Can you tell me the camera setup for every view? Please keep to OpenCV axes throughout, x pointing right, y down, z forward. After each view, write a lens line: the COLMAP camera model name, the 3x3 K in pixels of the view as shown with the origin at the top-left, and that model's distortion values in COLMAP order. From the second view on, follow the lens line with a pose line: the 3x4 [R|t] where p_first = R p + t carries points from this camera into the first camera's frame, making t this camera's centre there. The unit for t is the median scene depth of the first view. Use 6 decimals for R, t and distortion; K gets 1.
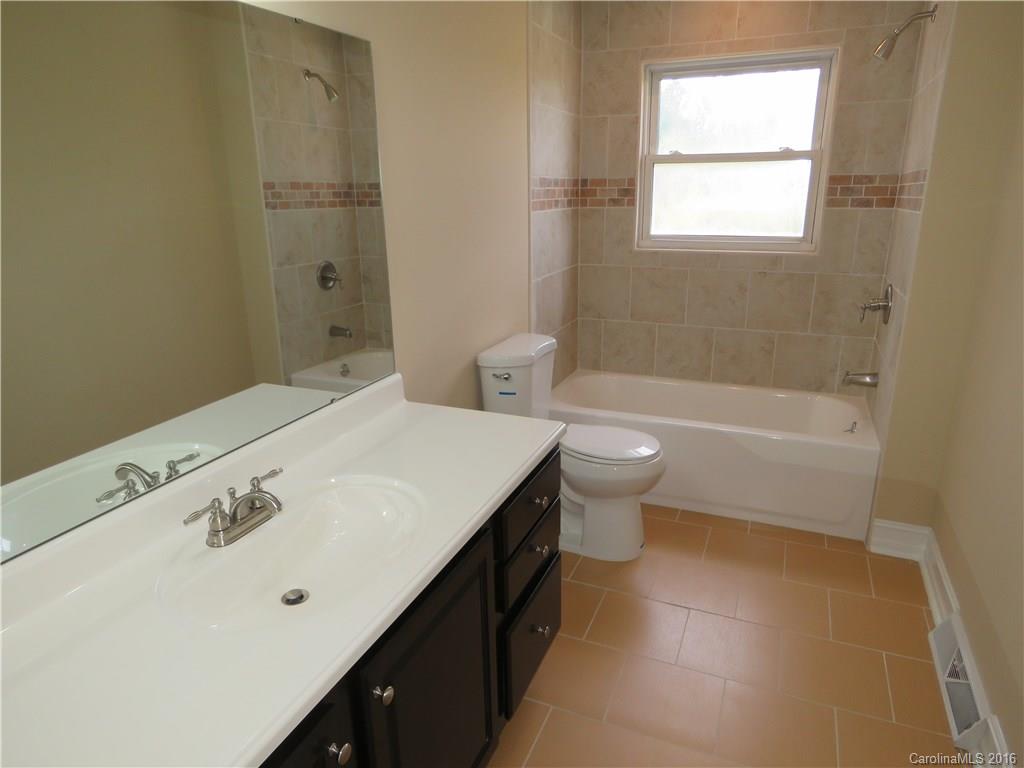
lens RADIAL K [[653.4, 0, 513.3], [0, 653.4, 381.9], [0, 0, 1]] dist [-0.005410, 0.000813]
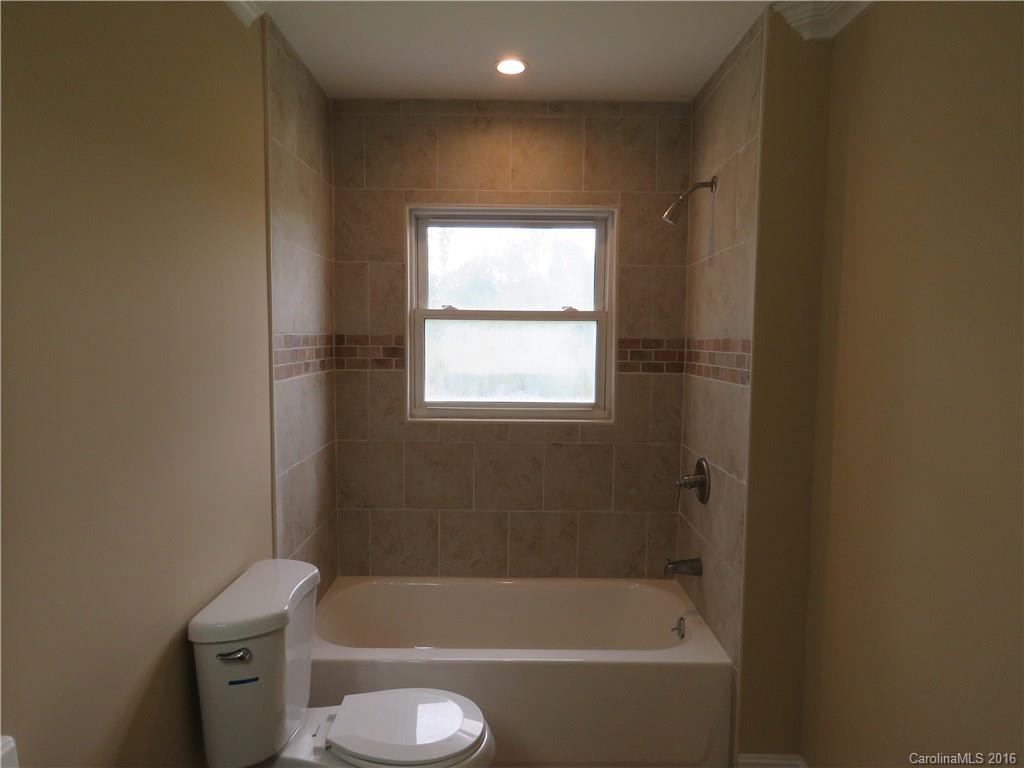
lens RADIAL K [[653.4, 0, 513.3], [0, 653.4, 381.9], [0, 0, 1]] dist [-0.005410, 0.000813]
pose [[0.919869, -0.007846, 0.392147, -0.010440], [0.090914, 0.976836, -0.193716, -0.086956], [-0.381544, 0.213845, 0.899274, 0.229389]]
